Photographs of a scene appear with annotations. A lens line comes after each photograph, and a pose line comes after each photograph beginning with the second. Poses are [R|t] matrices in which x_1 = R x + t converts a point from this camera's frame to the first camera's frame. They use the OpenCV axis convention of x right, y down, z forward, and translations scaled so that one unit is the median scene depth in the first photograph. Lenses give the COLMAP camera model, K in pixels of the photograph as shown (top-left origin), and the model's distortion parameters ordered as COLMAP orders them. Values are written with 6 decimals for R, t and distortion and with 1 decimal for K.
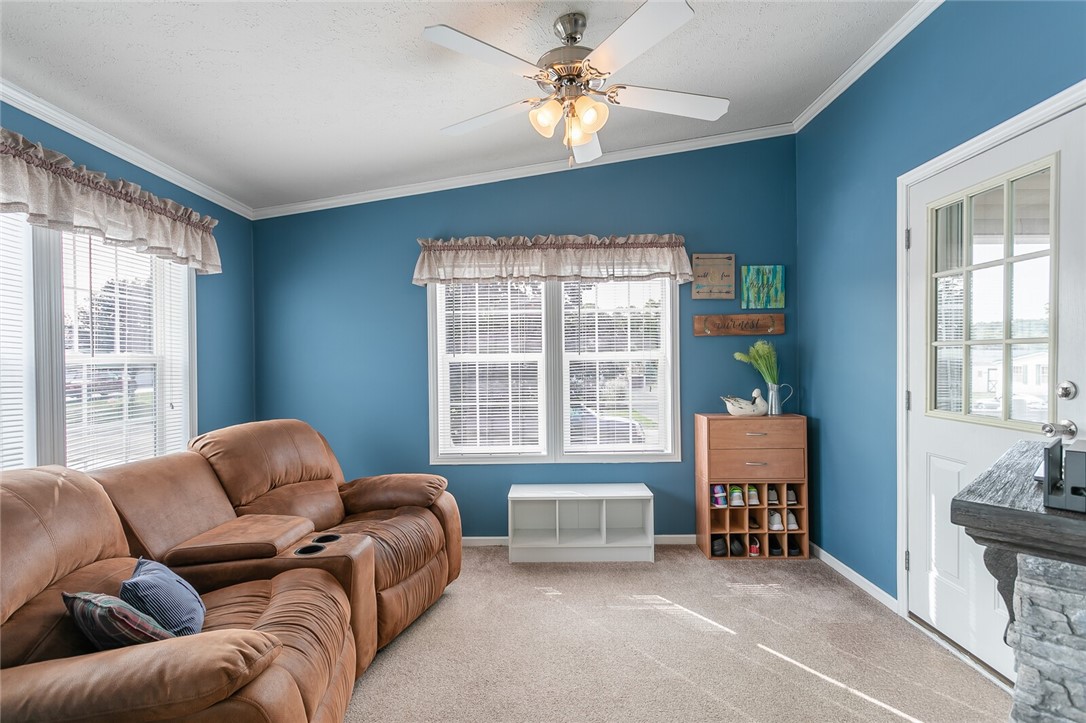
lens RADIAL K [[520.0, 0, 545.0], [0, 520.0, 364.6], [0, 0, 1]] dist [-0.001024, 0.000170]
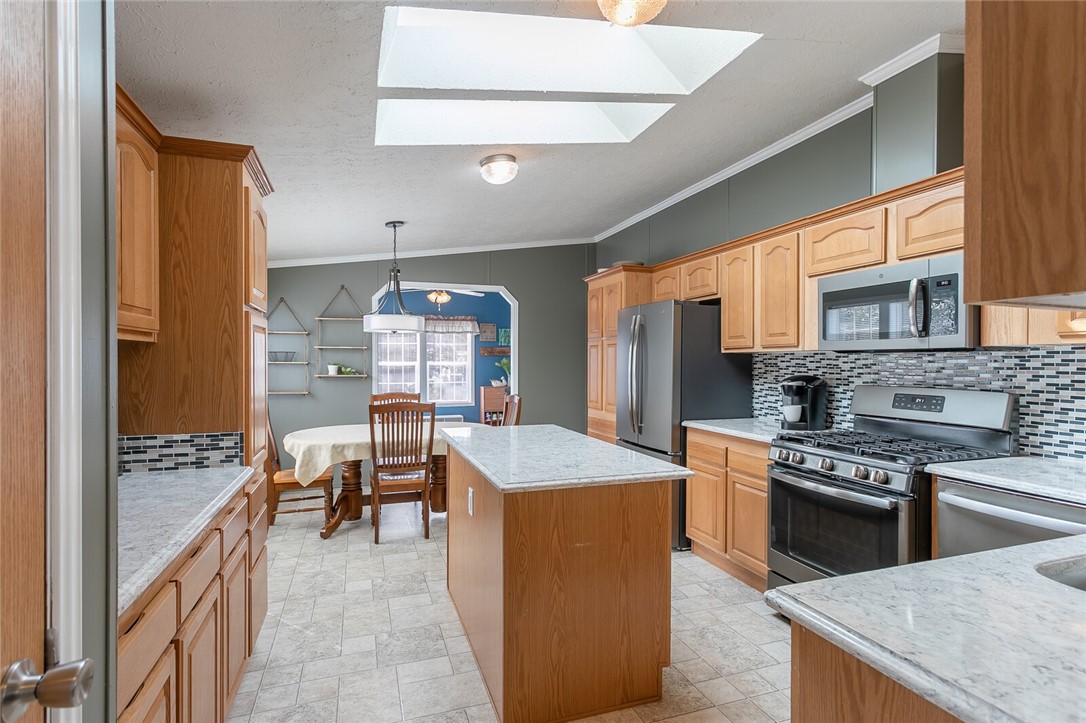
lens RADIAL K [[520.0, 0, 545.0], [0, 520.0, 364.6], [0, 0, 1]] dist [-0.001024, 0.000170]
pose [[0.942256, 0.008111, 0.334797, -0.271366], [-0.008149, 0.999966, -0.001293, -0.011647], [-0.334796, -0.001510, 0.942290, -1.537033]]
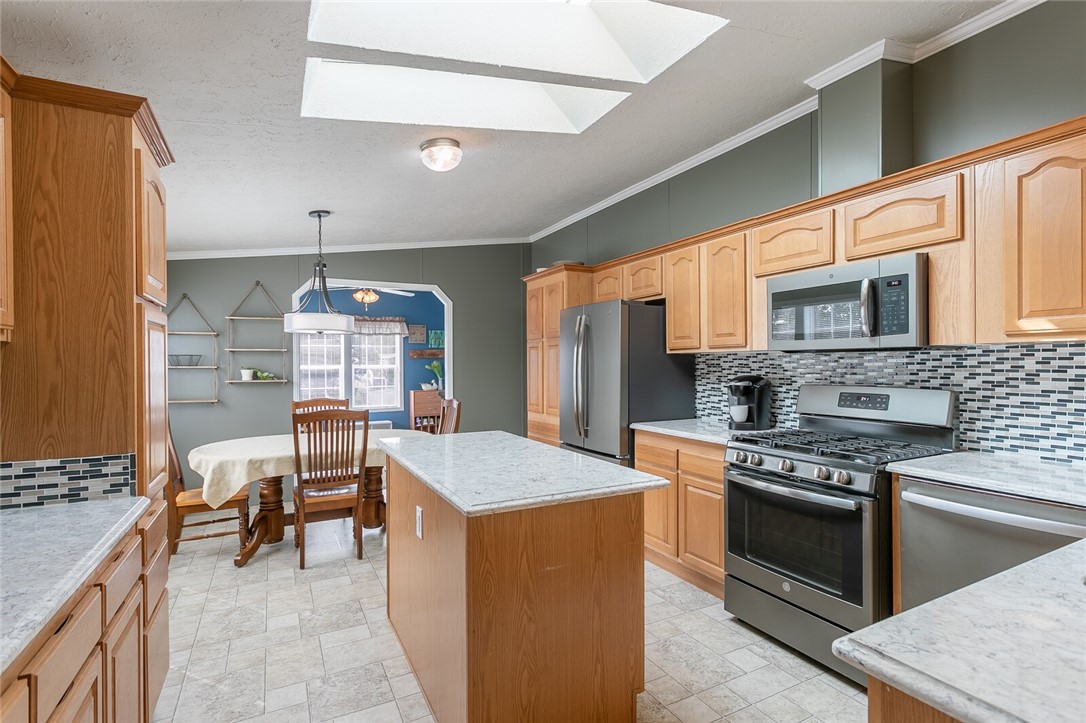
lens RADIAL K [[512.4, 0, 540.8], [0, 512.4, 365.0], [0, 0, 1]] dist [0.002158, -0.000901]
pose [[0.886965, 0.002178, 0.461831, -0.283852], [0.000287, 0.999986, -0.005267, -0.011377], [-0.461836, 0.004804, 0.886952, -1.453712]]
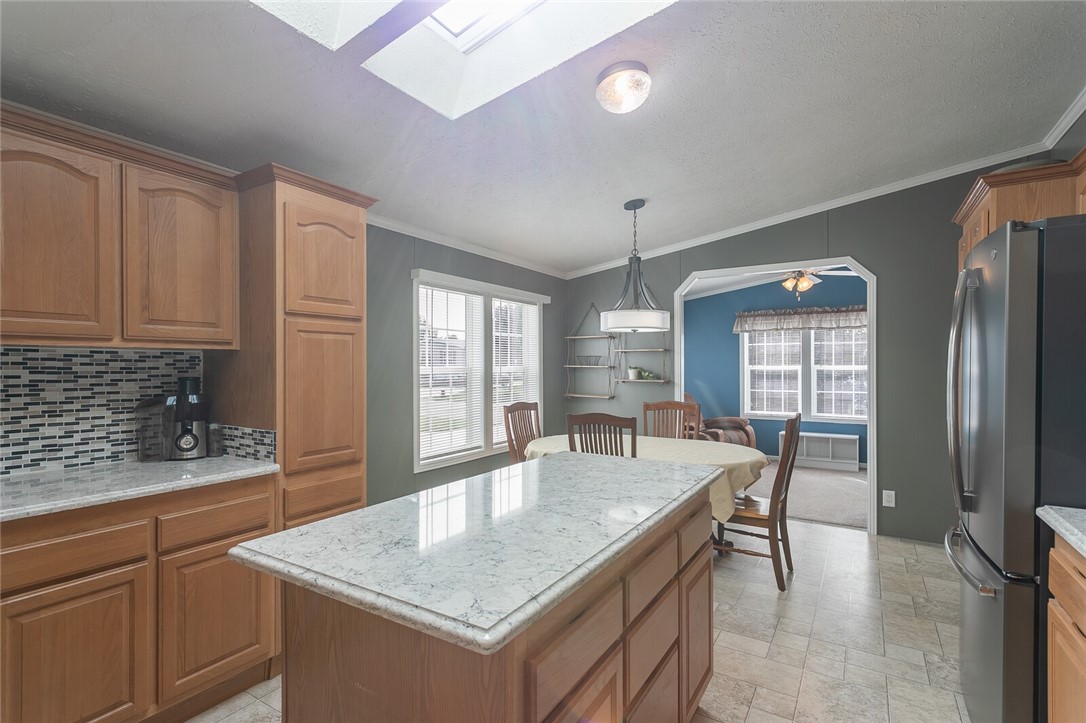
lens RADIAL K [[520.0, 0, 545.0], [0, 520.0, 364.6], [0, 0, 1]] dist [-0.001024, 0.000170]
pose [[0.853577, 0.008140, -0.520902, 0.205071], [-0.009508, 0.999955, 0.000046, -0.017829], [0.520879, 0.004914, 0.853616, -1.244118]]
